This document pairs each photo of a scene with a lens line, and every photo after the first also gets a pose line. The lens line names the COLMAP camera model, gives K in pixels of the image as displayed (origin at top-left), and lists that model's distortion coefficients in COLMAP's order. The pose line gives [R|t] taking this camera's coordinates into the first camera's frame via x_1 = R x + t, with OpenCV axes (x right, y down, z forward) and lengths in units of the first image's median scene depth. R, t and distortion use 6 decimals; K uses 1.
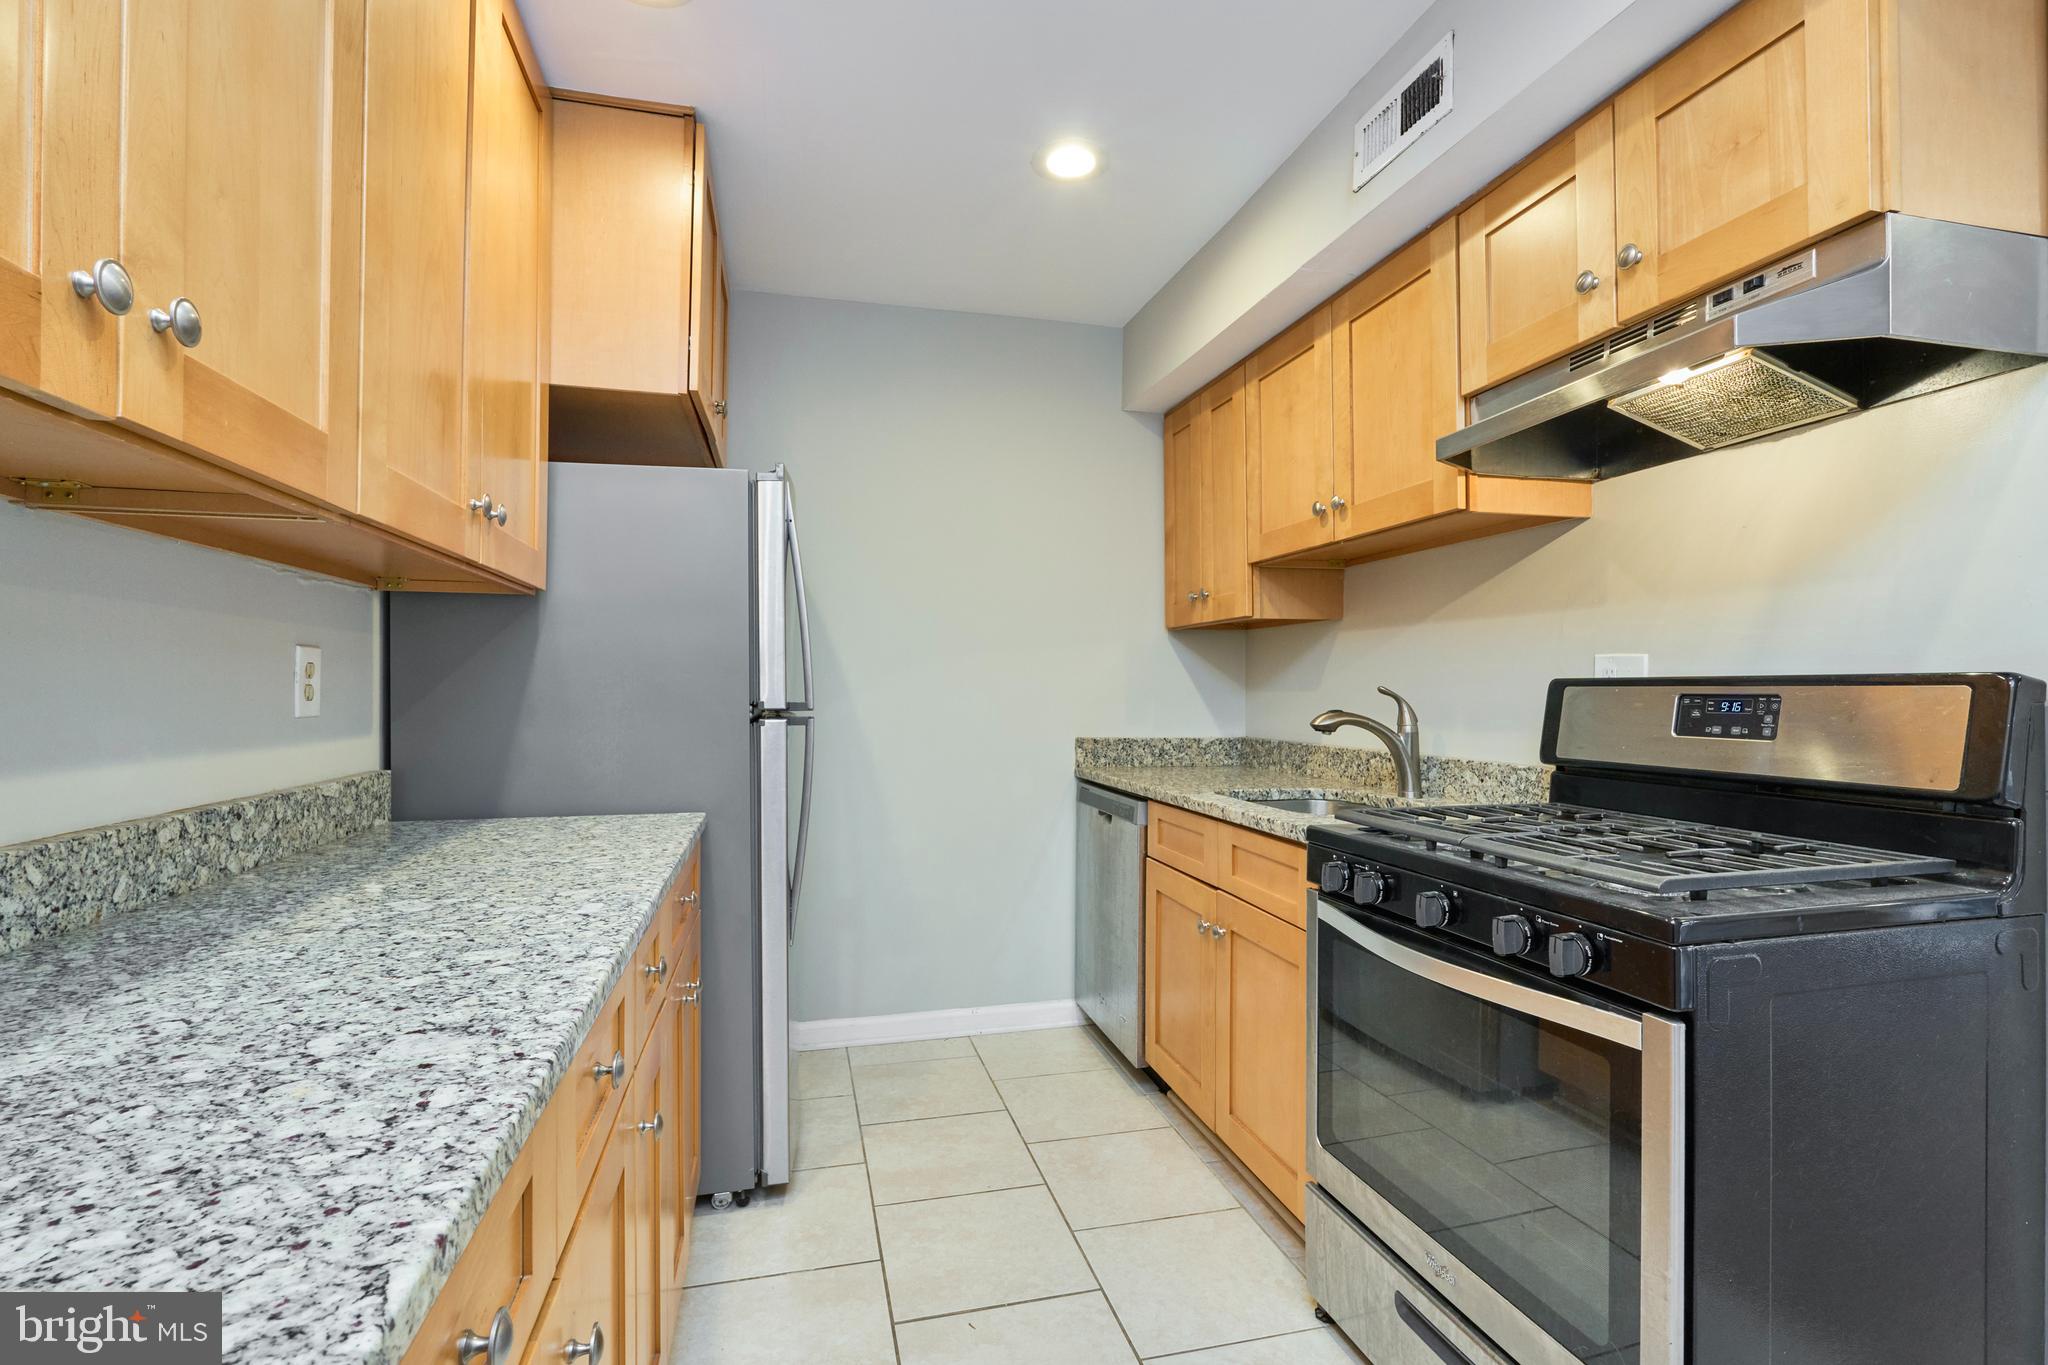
lens RADIAL K [[944.8, 0, 1027.7], [0, 944.8, 680.9], [0, 0, 1]] dist [-0.012254, 0.001979]
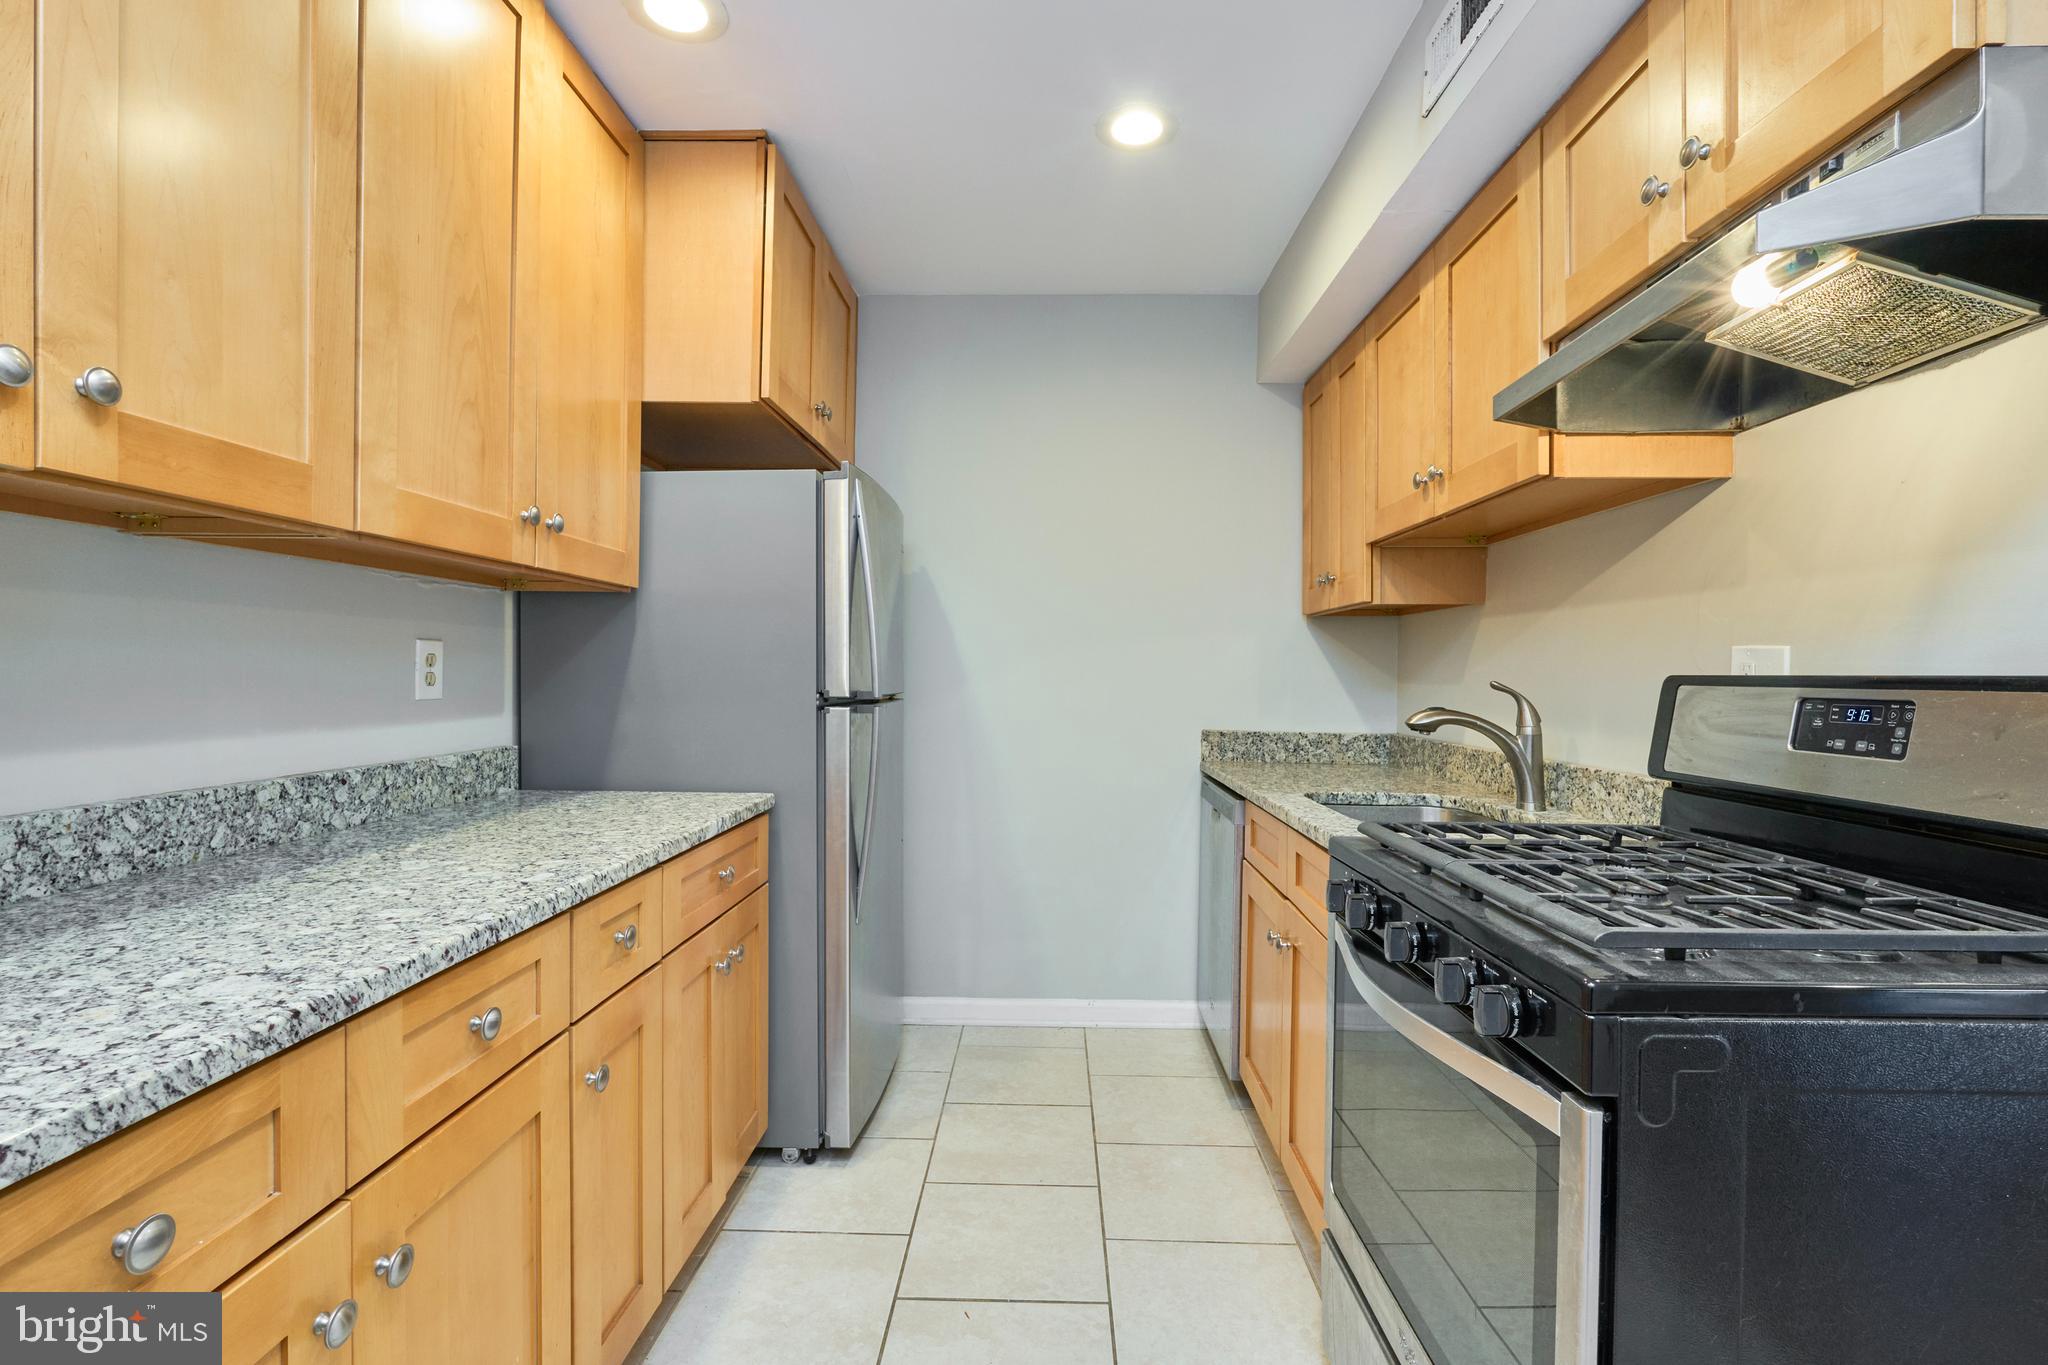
lens RADIAL K [[944.8, 0, 1027.7], [0, 944.8, 680.9], [0, 0, 1]] dist [-0.012254, 0.001979]
pose [[0.962756, 0.010152, -0.270181, 0.243057], [-0.005862, 0.999844, 0.016679, -0.008153], [0.270309, -0.014474, 0.962665, 0.053912]]
